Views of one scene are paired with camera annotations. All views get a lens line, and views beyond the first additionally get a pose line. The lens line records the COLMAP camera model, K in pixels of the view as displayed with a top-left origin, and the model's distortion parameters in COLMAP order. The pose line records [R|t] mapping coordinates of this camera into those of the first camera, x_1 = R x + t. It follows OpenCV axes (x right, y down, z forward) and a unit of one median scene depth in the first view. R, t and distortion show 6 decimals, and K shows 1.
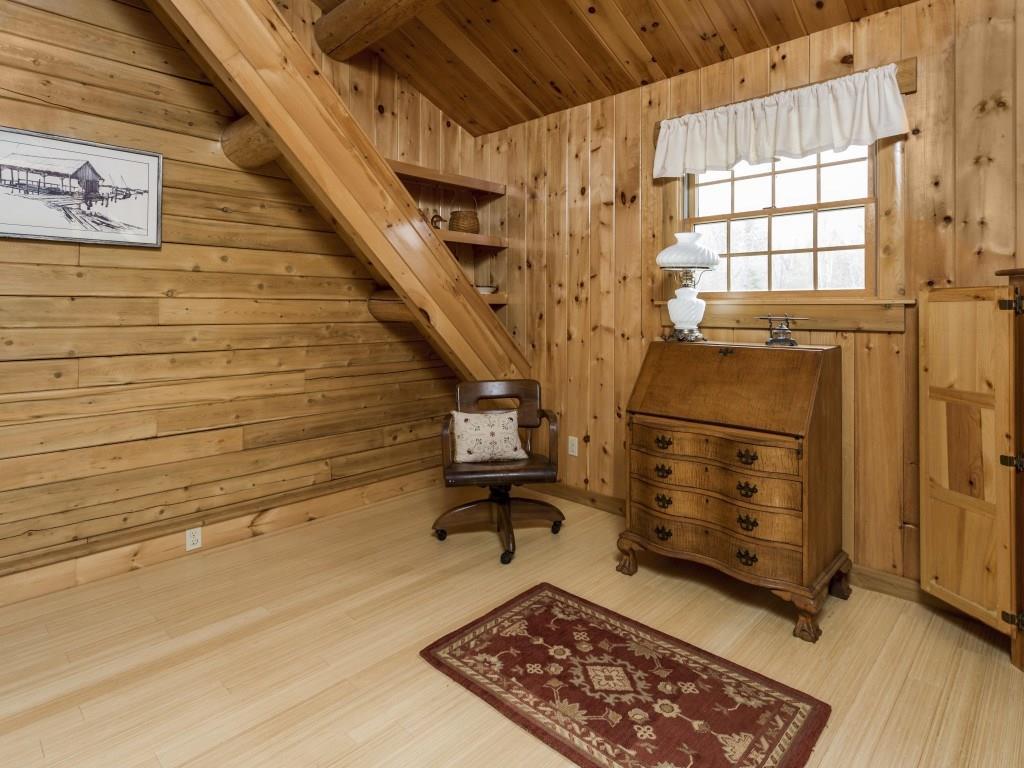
lens RADIAL K [[571.8, 0, 512.3], [0, 571.8, 346.4], [0, 0, 1]] dist [0.002018, 0.000622]
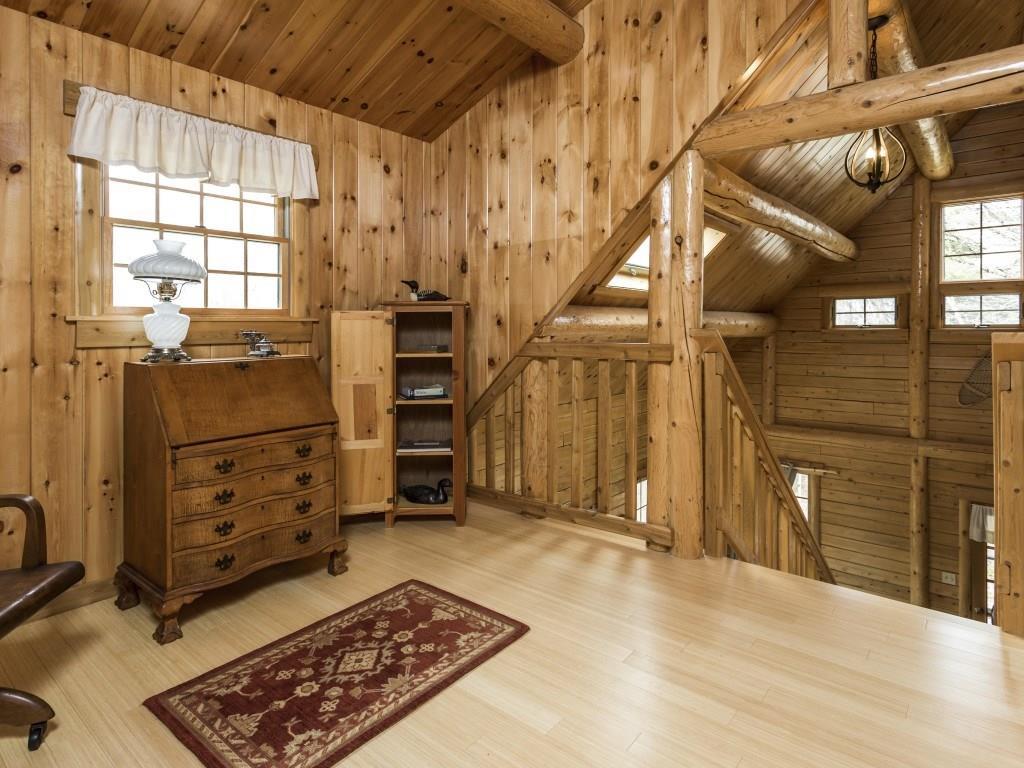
lens RADIAL K [[574.4, 0, 512.0], [0, 574.4, 384.0], [0, 0, 1]] dist [0.002185, 0.001351]
pose [[-0.076646, -0.105007, 0.991513, -0.826354], [0.071200, 0.991323, 0.110491, -0.046086], [-0.994513, 0.079064, -0.068504, 0.683251]]
